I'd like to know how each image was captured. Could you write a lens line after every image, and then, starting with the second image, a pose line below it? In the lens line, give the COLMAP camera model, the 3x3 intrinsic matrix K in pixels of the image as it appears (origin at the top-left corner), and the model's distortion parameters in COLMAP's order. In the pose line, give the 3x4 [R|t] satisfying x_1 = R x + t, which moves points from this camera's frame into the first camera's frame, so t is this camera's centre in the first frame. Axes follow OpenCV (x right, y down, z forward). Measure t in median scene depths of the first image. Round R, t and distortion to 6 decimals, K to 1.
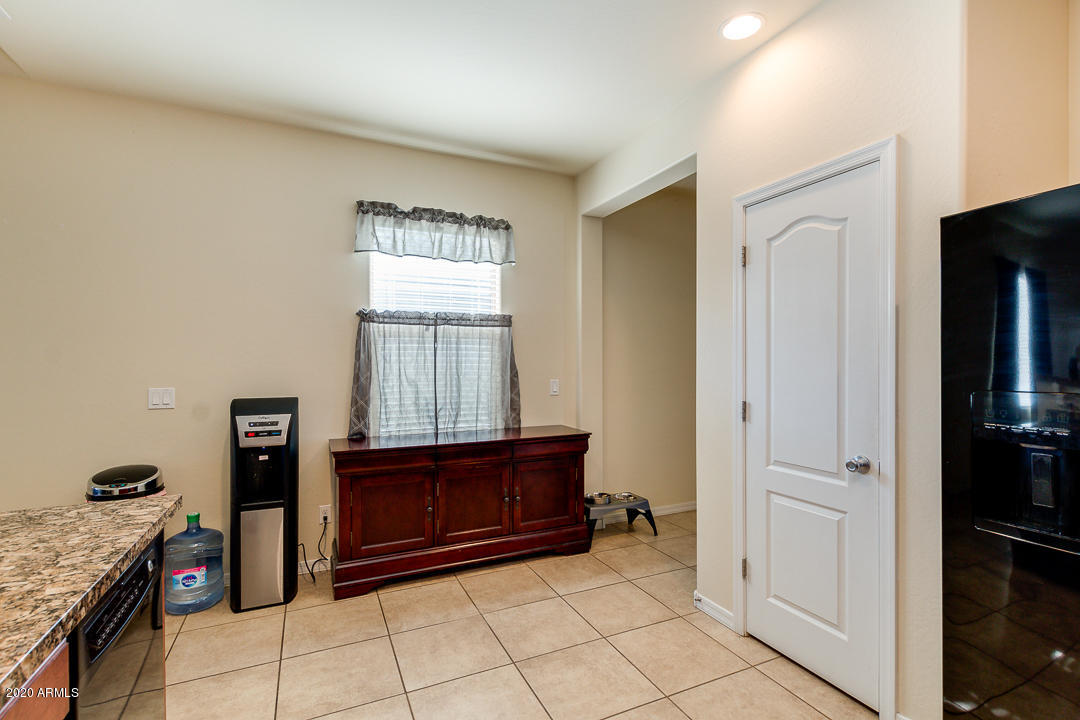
lens RADIAL K [[496.3, 0, 541.3], [0, 496.3, 364.6], [0, 0, 1]] dist [0.010573, -0.003833]
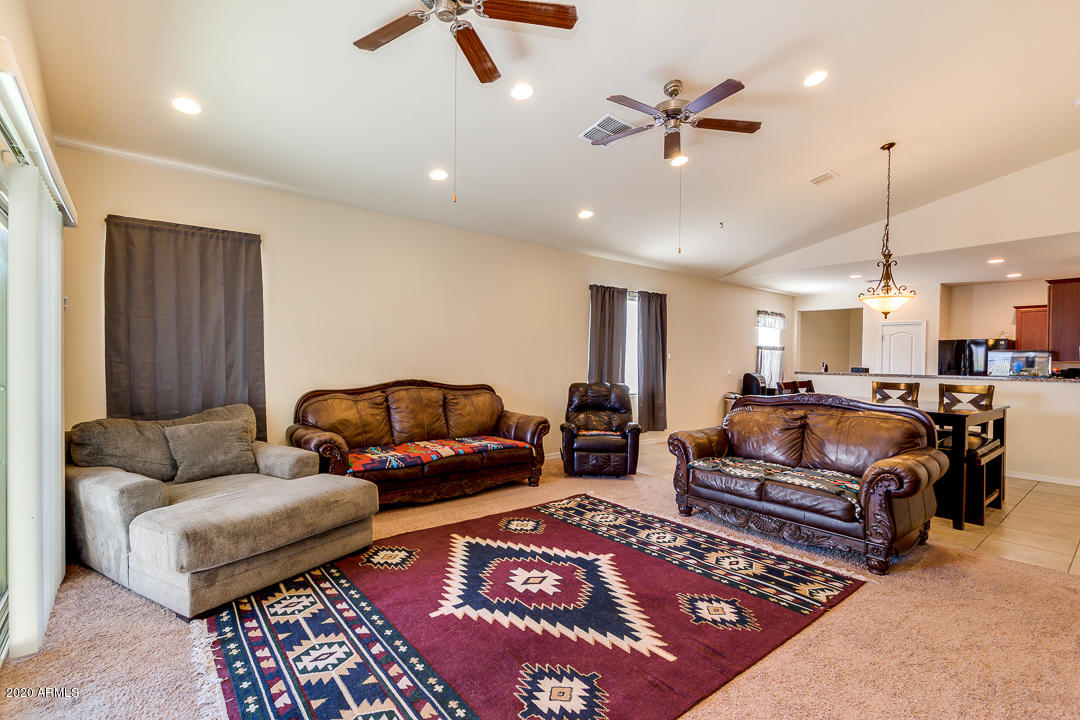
lens RADIAL K [[496.3, 0, 540.3], [0, 496.3, 365.5], [0, 0, 1]] dist [0.010573, -0.003833]
pose [[0.969960, 0.014277, 0.242844, -2.452966], [-0.016799, 0.999824, 0.008316, 0.013064], [-0.242682, -0.012145, 0.970030, -1.681832]]
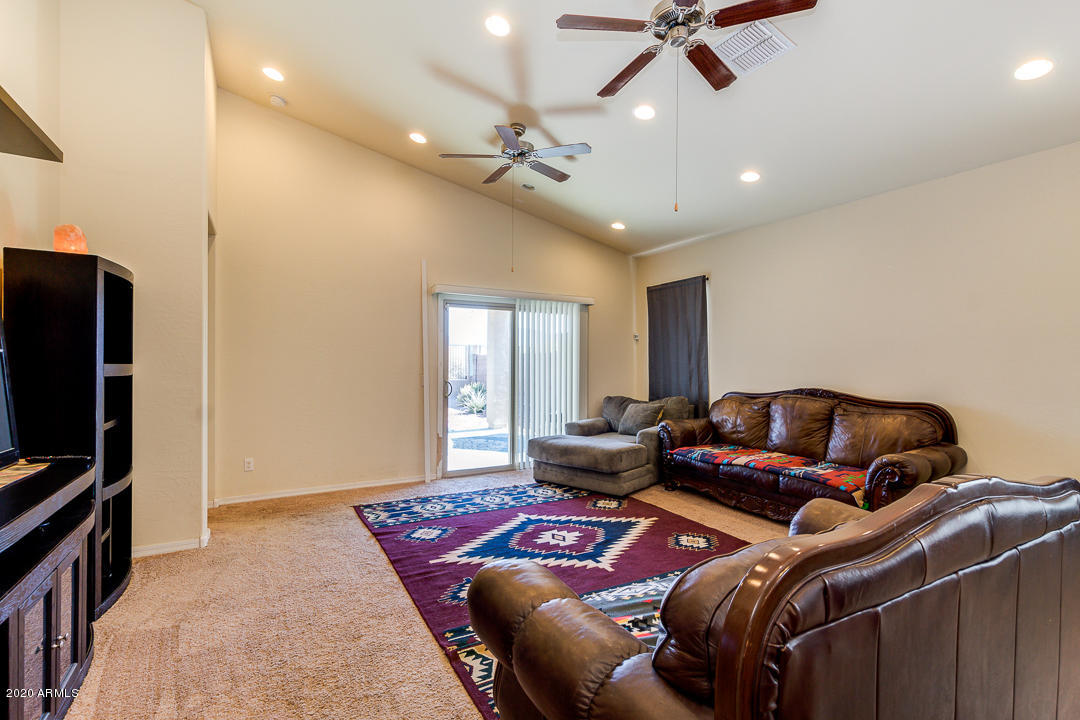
lens RADIAL K [[496.3, 0, 540.7], [0, 496.3, 365.7], [0, 0, 1]] dist [0.010573, -0.003833]
pose [[0.072690, 0.014244, -0.997253, -1.067085], [-0.008307, 0.999872, 0.013676, -0.000627], [0.997320, 0.007290, 0.072799, -0.915207]]
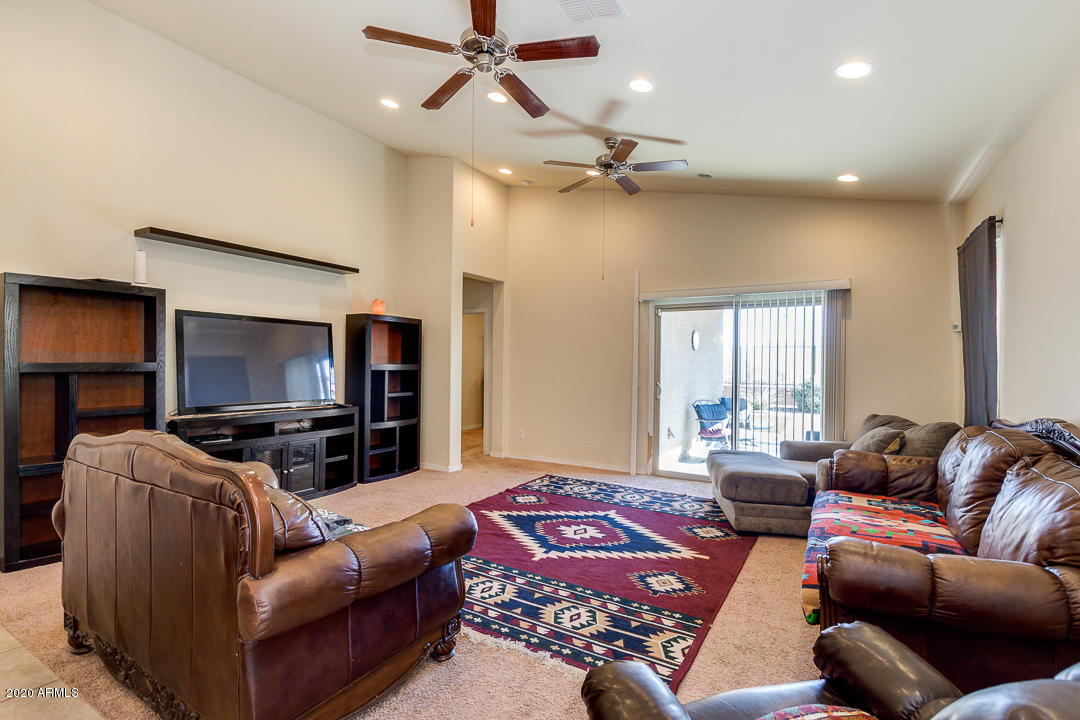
lens RADIAL K [[496.3, 0, 547.1], [0, 496.3, 365.3], [0, 0, 1]] dist [0.010573, -0.003833]
pose [[-0.822553, -0.000336, -0.568688, -1.465546], [-0.007446, 0.999920, 0.010180, -0.001614], [0.568640, 0.012608, -0.822490, 0.174611]]
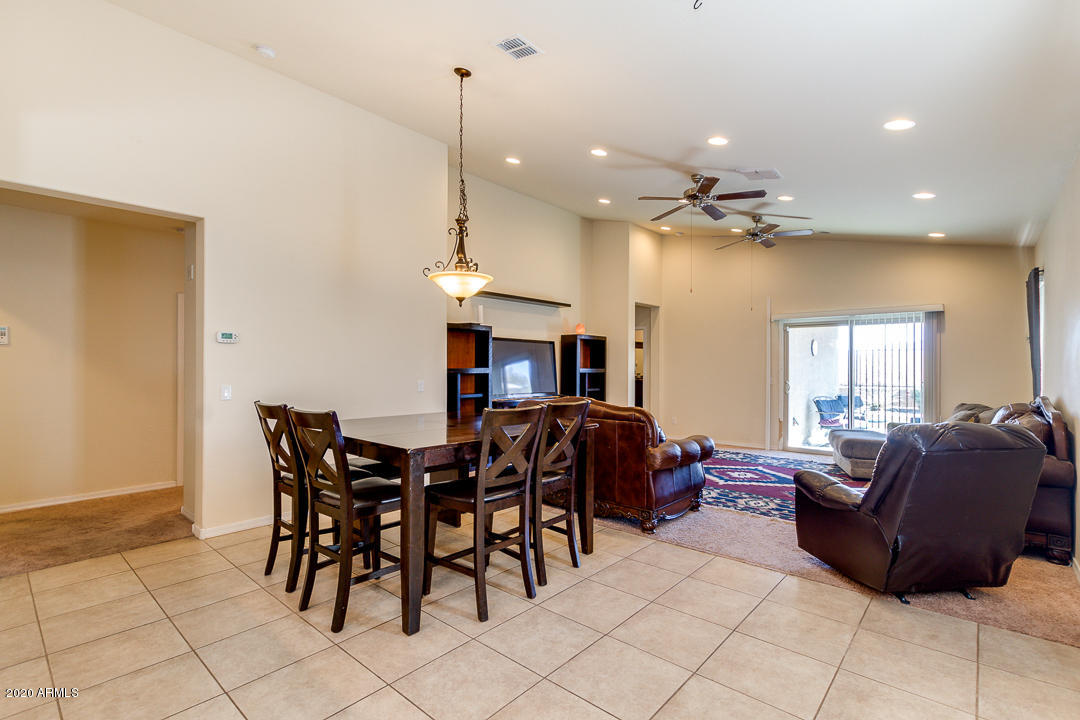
lens RADIAL K [[496.3, 0, 545.8], [0, 496.3, 364.1], [0, 0, 1]] dist [0.010573, -0.003833]
pose [[-0.914734, -0.000417, -0.404056, -0.764049], [0.000006, 0.999999, -0.001047, -0.003630], [0.404056, -0.000960, -0.914734, 0.664424]]
